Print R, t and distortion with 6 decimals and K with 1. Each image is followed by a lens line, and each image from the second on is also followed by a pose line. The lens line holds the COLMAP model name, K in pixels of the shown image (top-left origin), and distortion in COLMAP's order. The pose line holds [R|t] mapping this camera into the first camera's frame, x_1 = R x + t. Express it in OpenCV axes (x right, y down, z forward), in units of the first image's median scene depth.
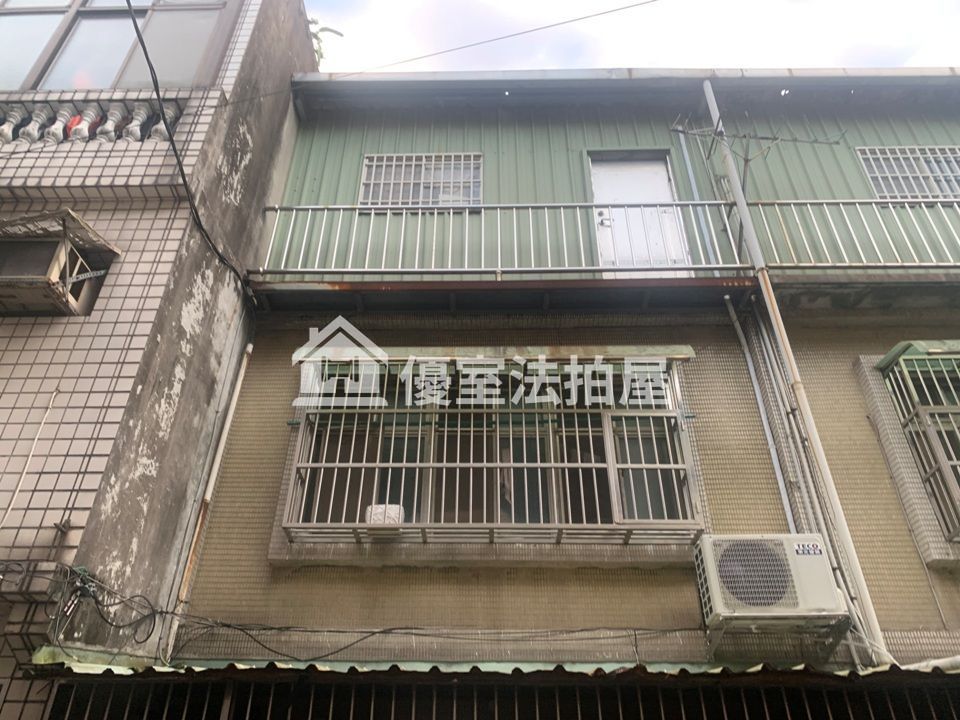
lens RADIAL K [[740.5, 0, 465.5], [0, 740.5, 365.2], [0, 0, 1]] dist [0.013404, -0.012599]
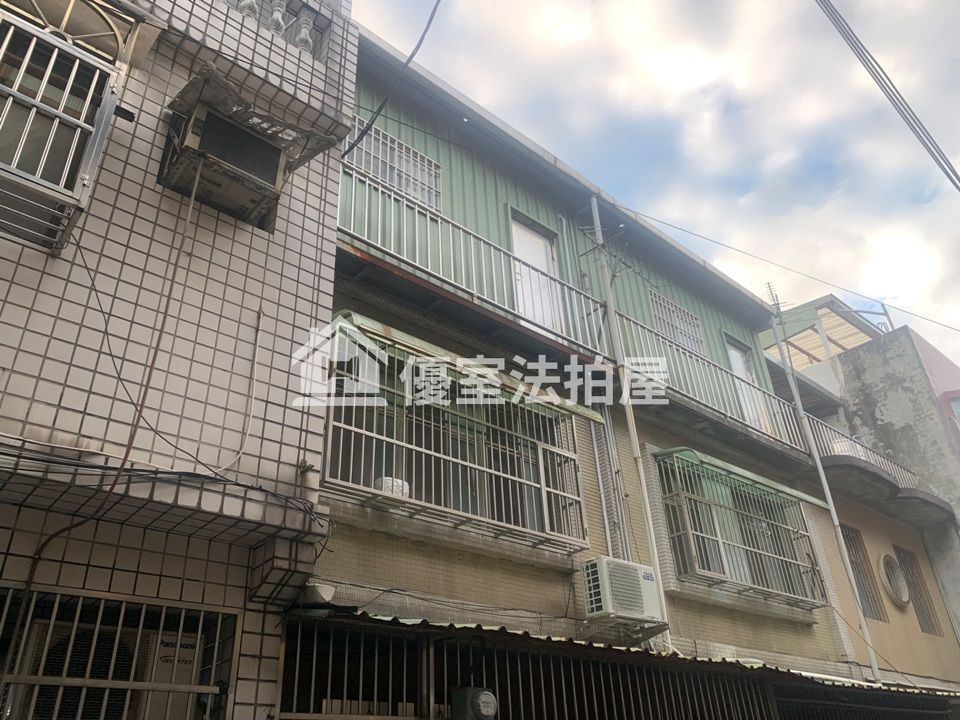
lens RADIAL K [[740.5, 0, 465.5], [0, 740.5, 365.2], [0, 0, 1]] dist [0.013404, -0.012599]
pose [[0.743360, 0.309006, 0.593237, -0.779552], [-0.352212, 0.934810, -0.045583, 0.043145], [-0.568649, -0.175061, 0.803736, 0.069494]]
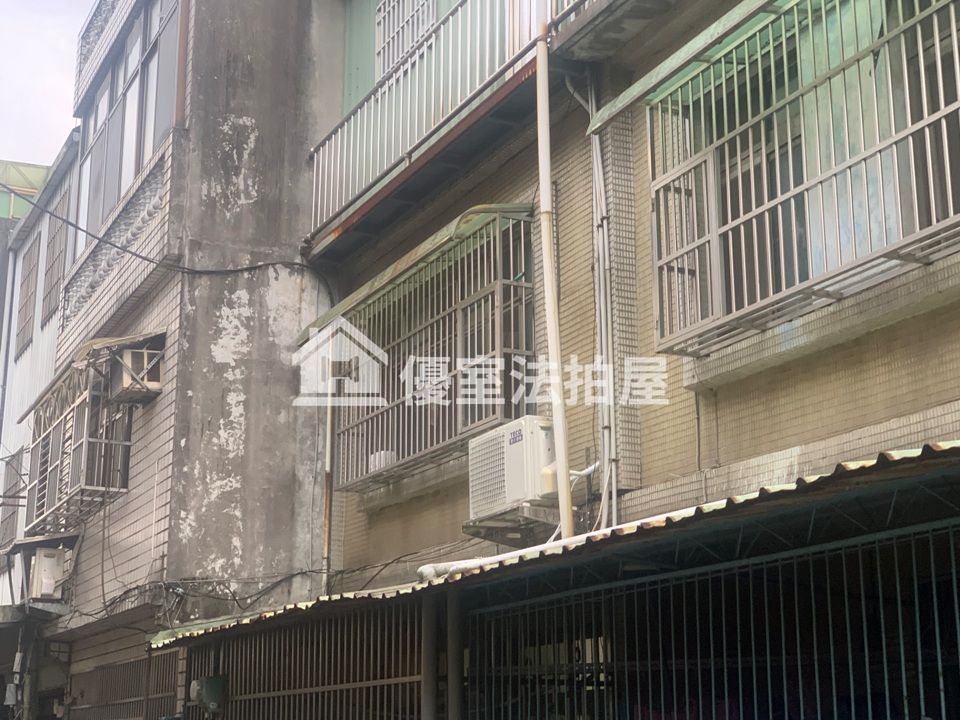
lens RADIAL K [[1496.0, 0, 456.3], [0, 1496.0, 361.9], [0, 0, 1]] dist [0.096938, -0.273697]
pose [[0.450068, -0.233907, -0.861815, 1.934751], [0.524661, 0.850212, 0.043237, 0.044299], [0.722613, -0.471621, 0.505376, 0.037336]]
